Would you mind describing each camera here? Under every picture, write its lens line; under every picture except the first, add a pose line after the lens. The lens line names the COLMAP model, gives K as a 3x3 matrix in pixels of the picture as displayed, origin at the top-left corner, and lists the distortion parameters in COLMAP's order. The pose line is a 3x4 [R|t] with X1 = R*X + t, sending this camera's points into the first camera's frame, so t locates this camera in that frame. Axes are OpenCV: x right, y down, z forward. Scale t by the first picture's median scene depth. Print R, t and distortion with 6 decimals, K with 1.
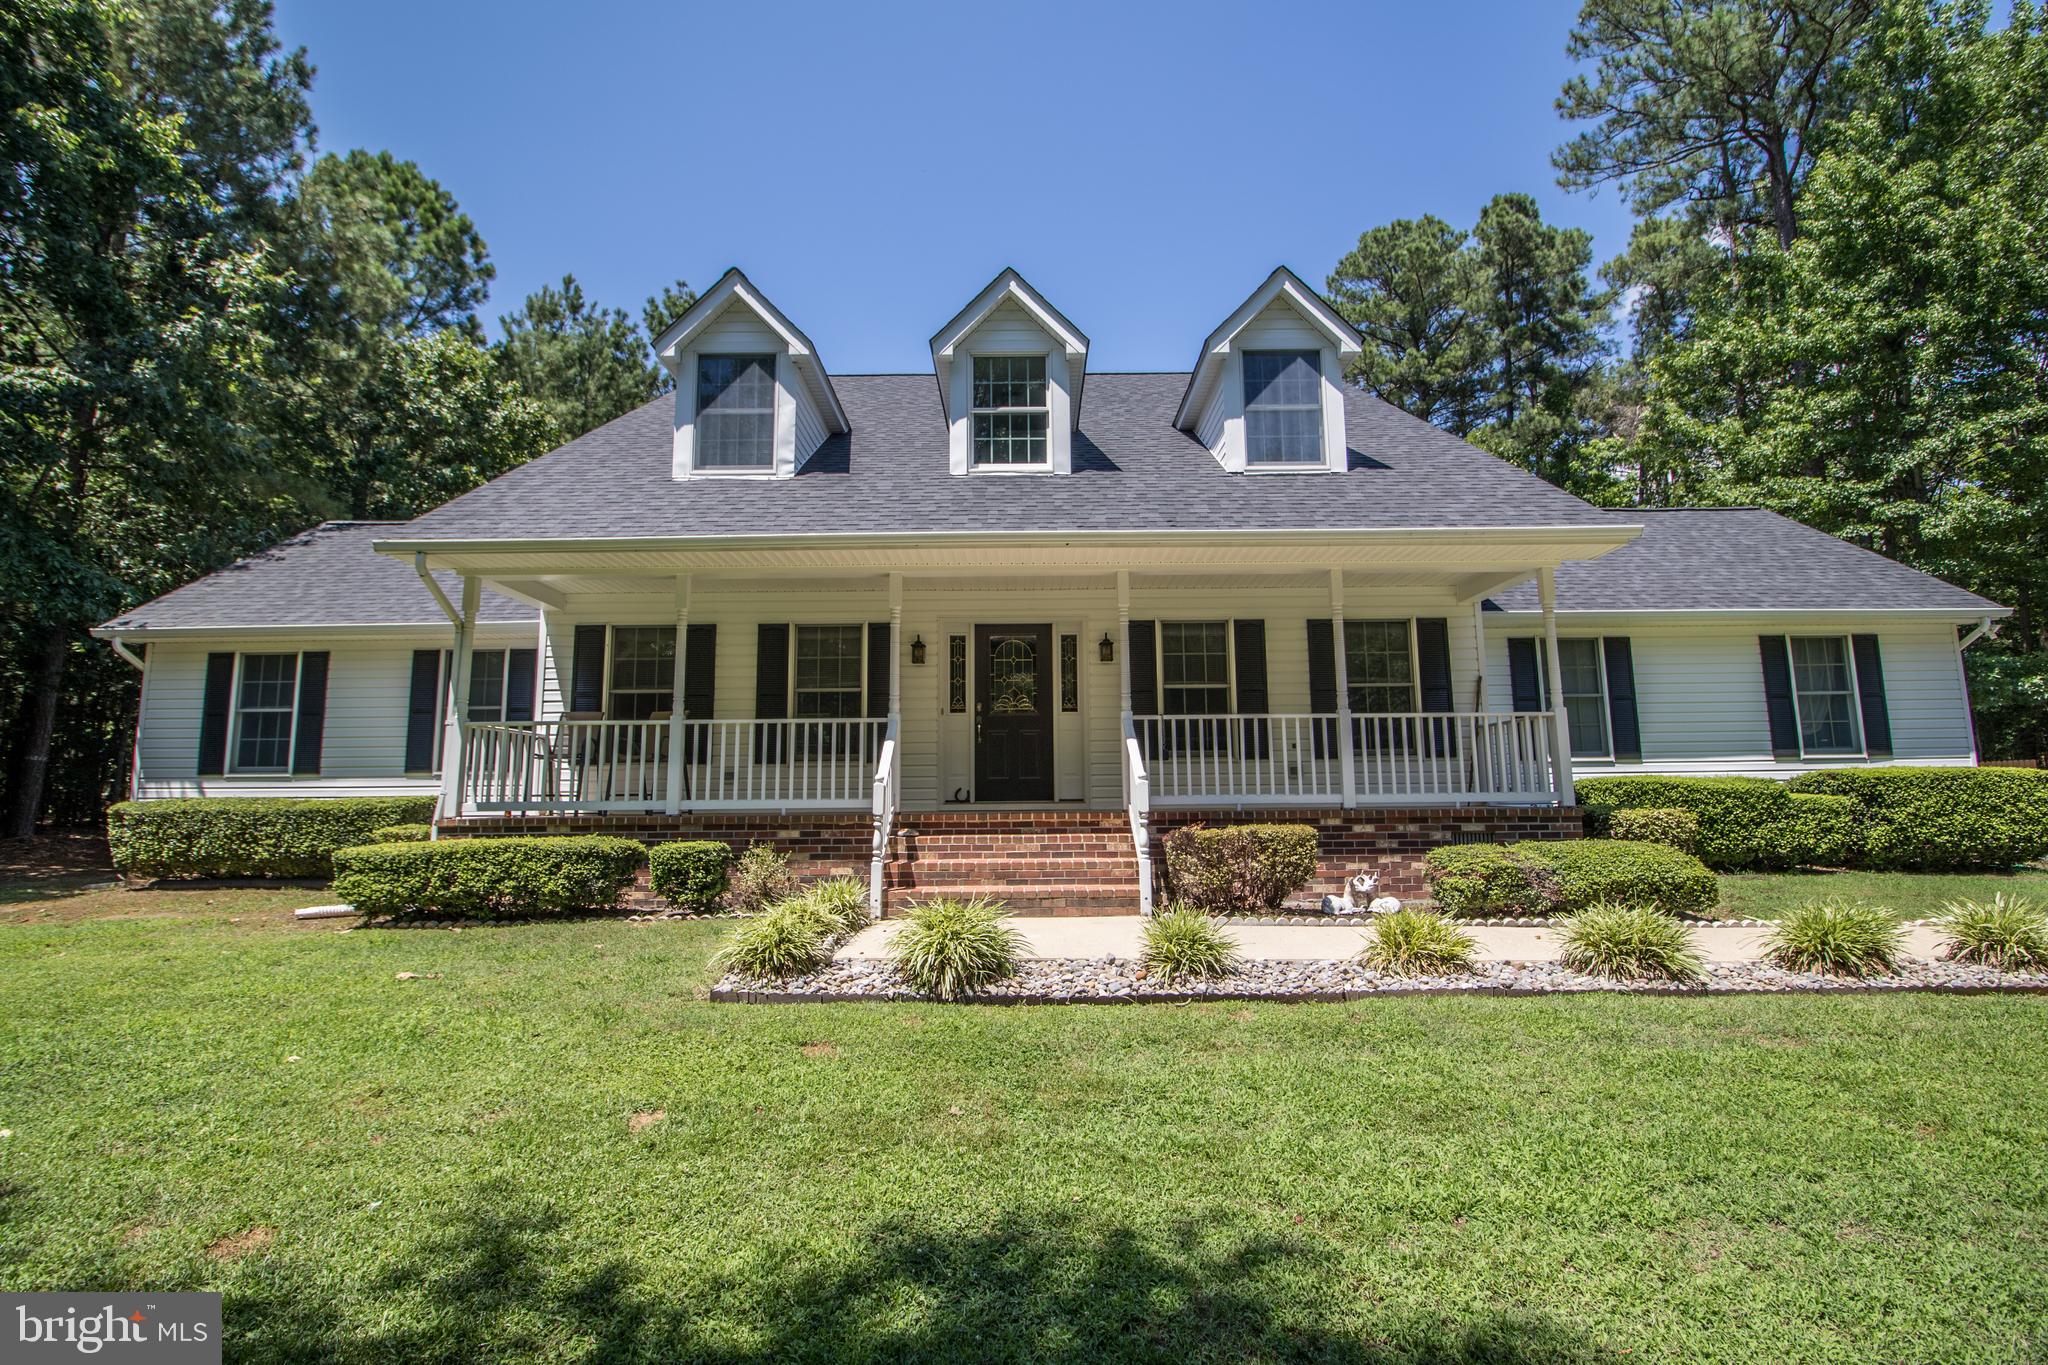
lens RADIAL K [[938.9, 0, 1026.6], [0, 938.9, 678.8], [0, 0, 1]] dist [-0.000547, -0.013164]
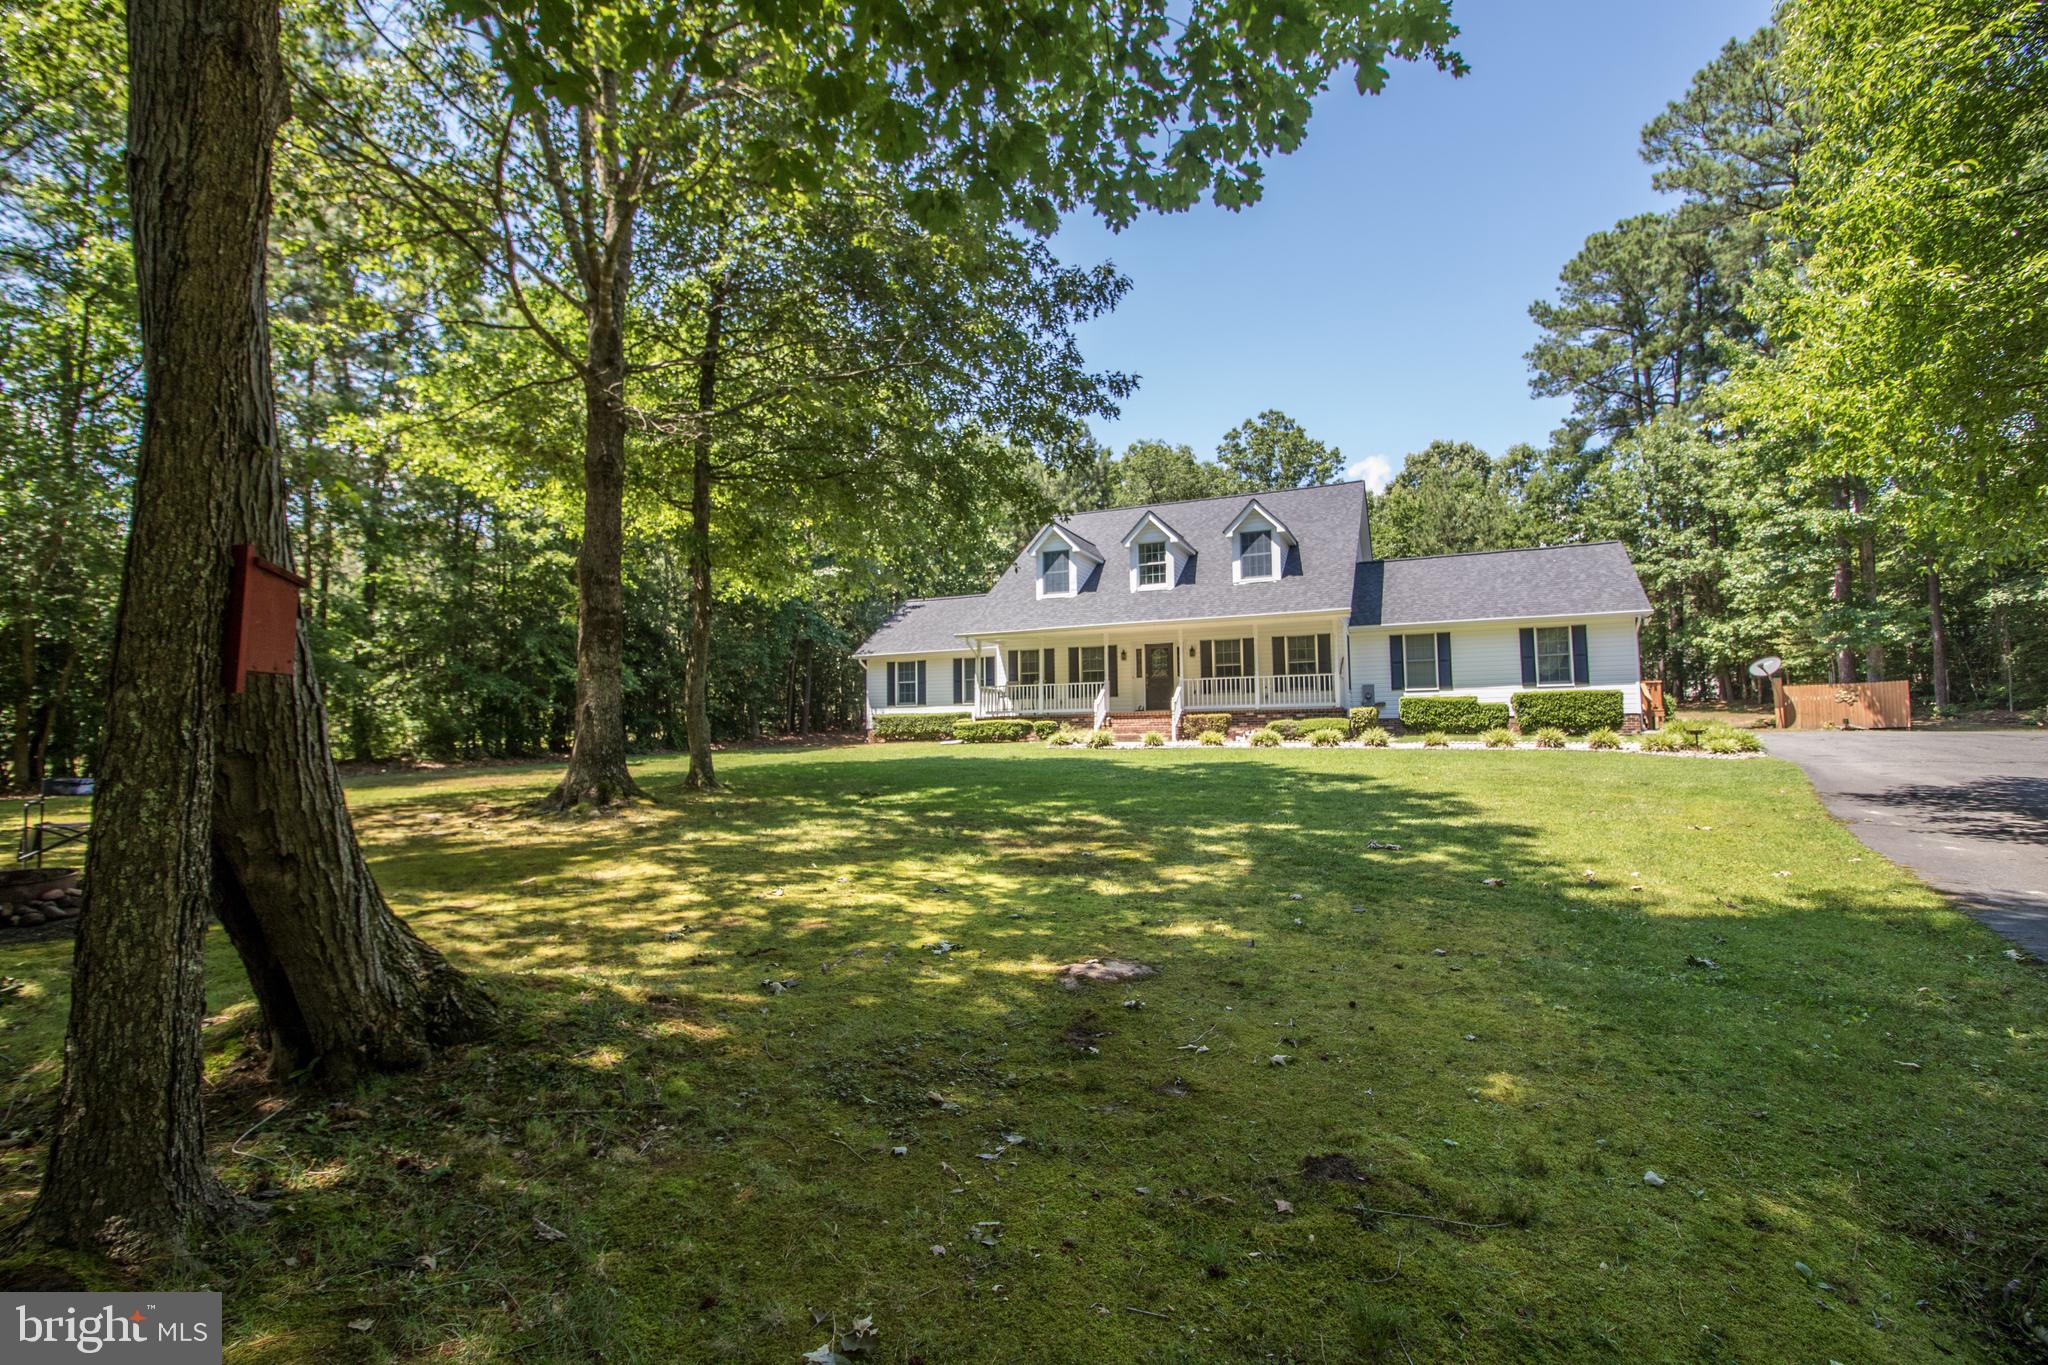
lens RADIAL K [[938.9, 0, 1026.6], [0, 938.9, 678.8], [0, 0, 1]] dist [-0.000547, -0.013164]
pose [[0.915669, -0.026780, -0.401039, 0.714481], [0.054413, 0.996852, 0.057671, -0.133883], [0.398232, -0.074630, 0.914244, -1.598674]]
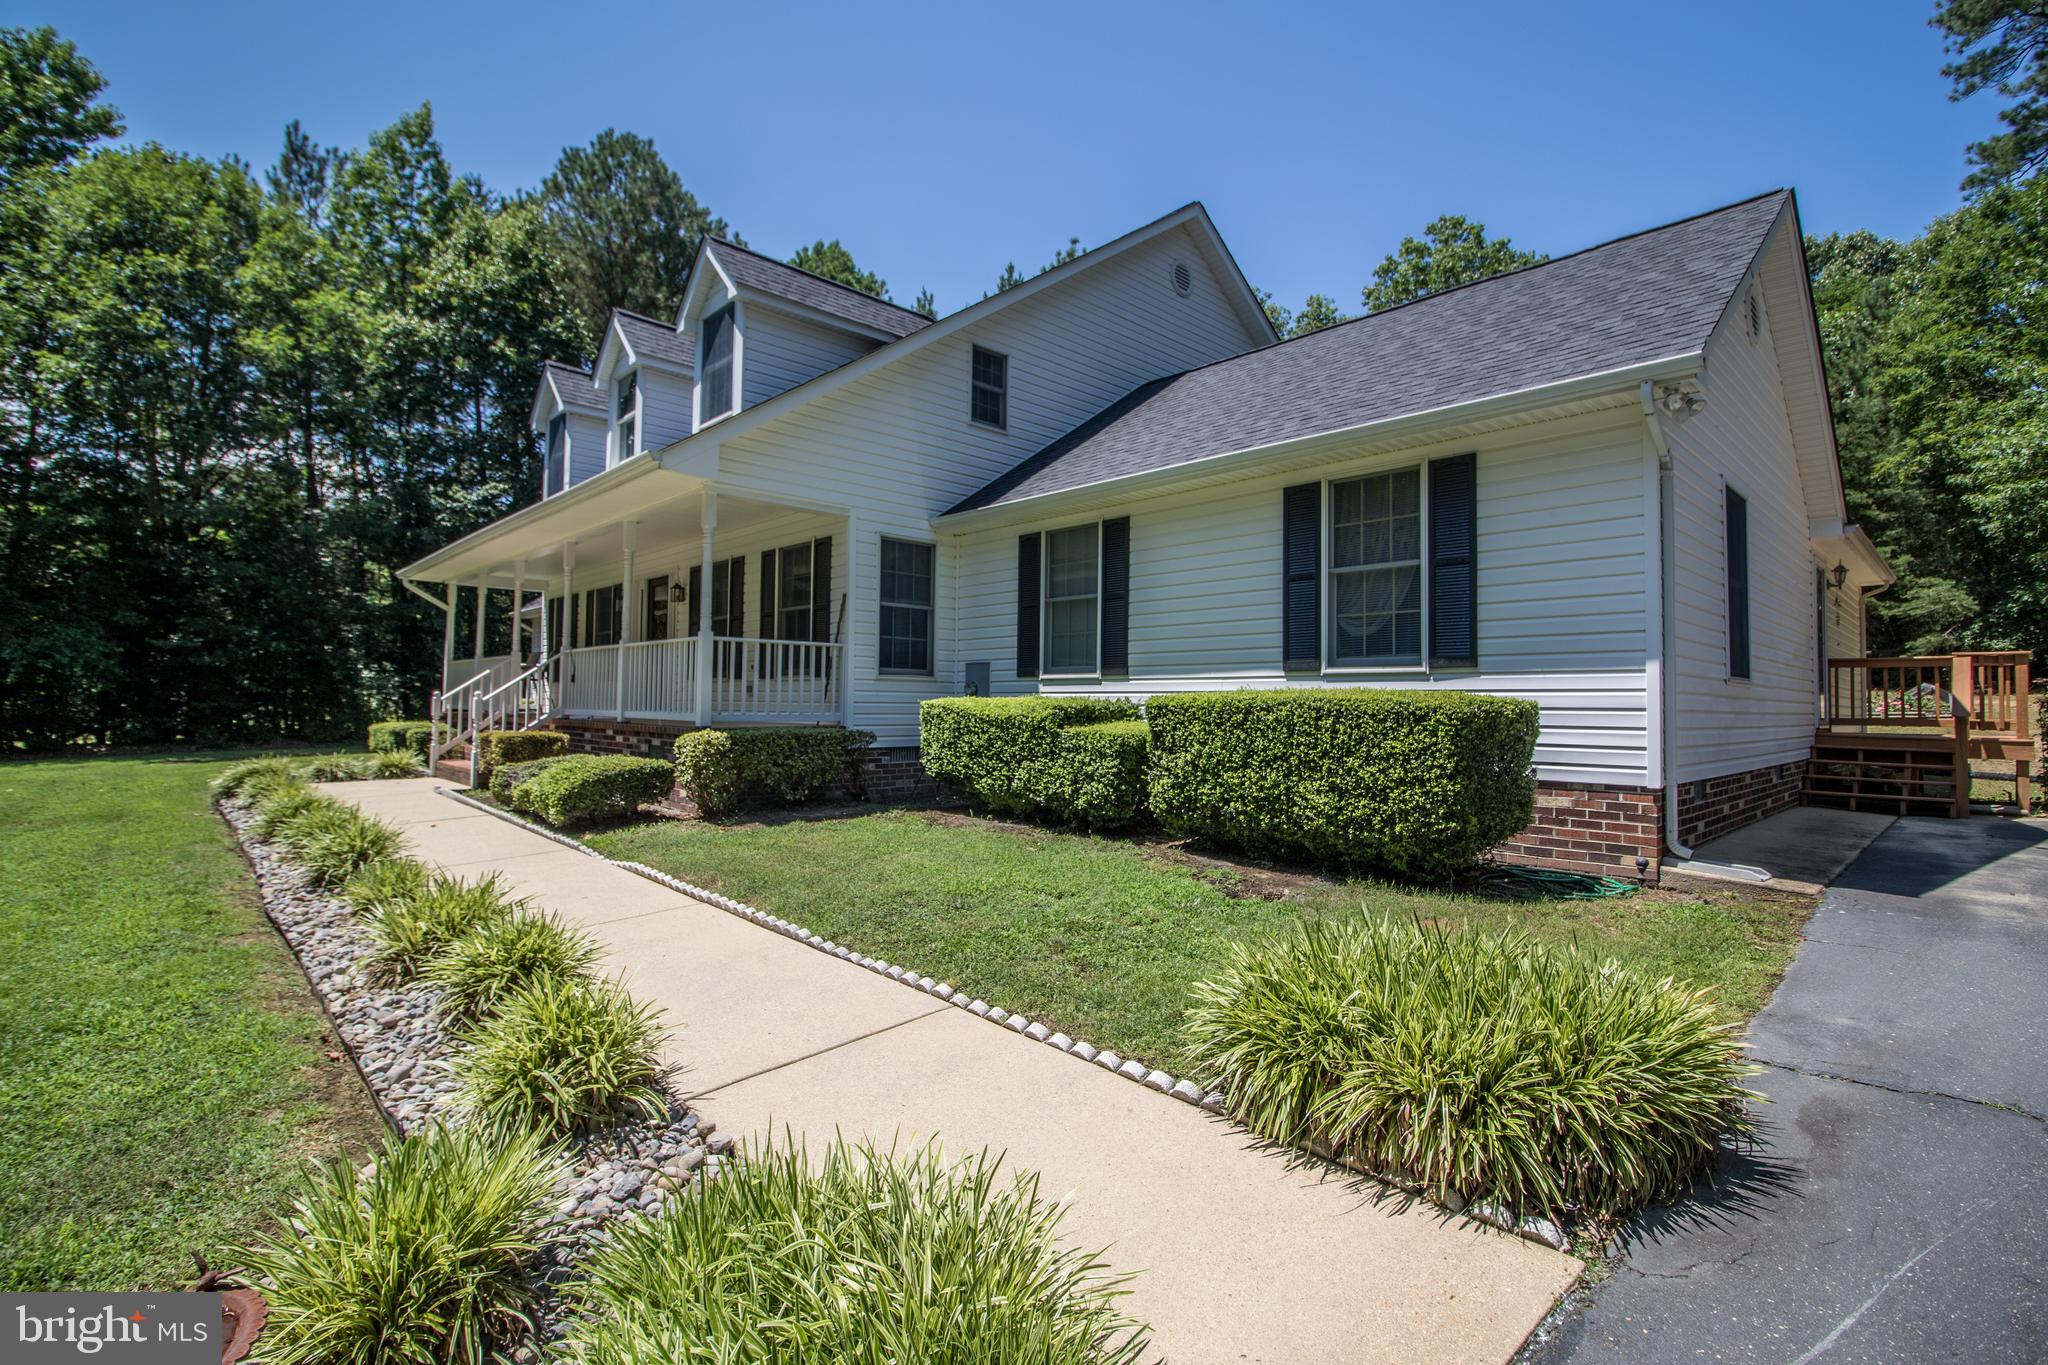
lens RADIAL K [[937.0, 0, 1018.4], [0, 937.0, 677.5], [0, 0, 1]] dist [-0.000863, -0.012237]
pose [[0.678644, -0.002093, -0.734465, 1.330549], [0.077168, 0.994664, 0.068468, 0.031569], [0.730403, -0.103143, 0.675184, 0.469523]]
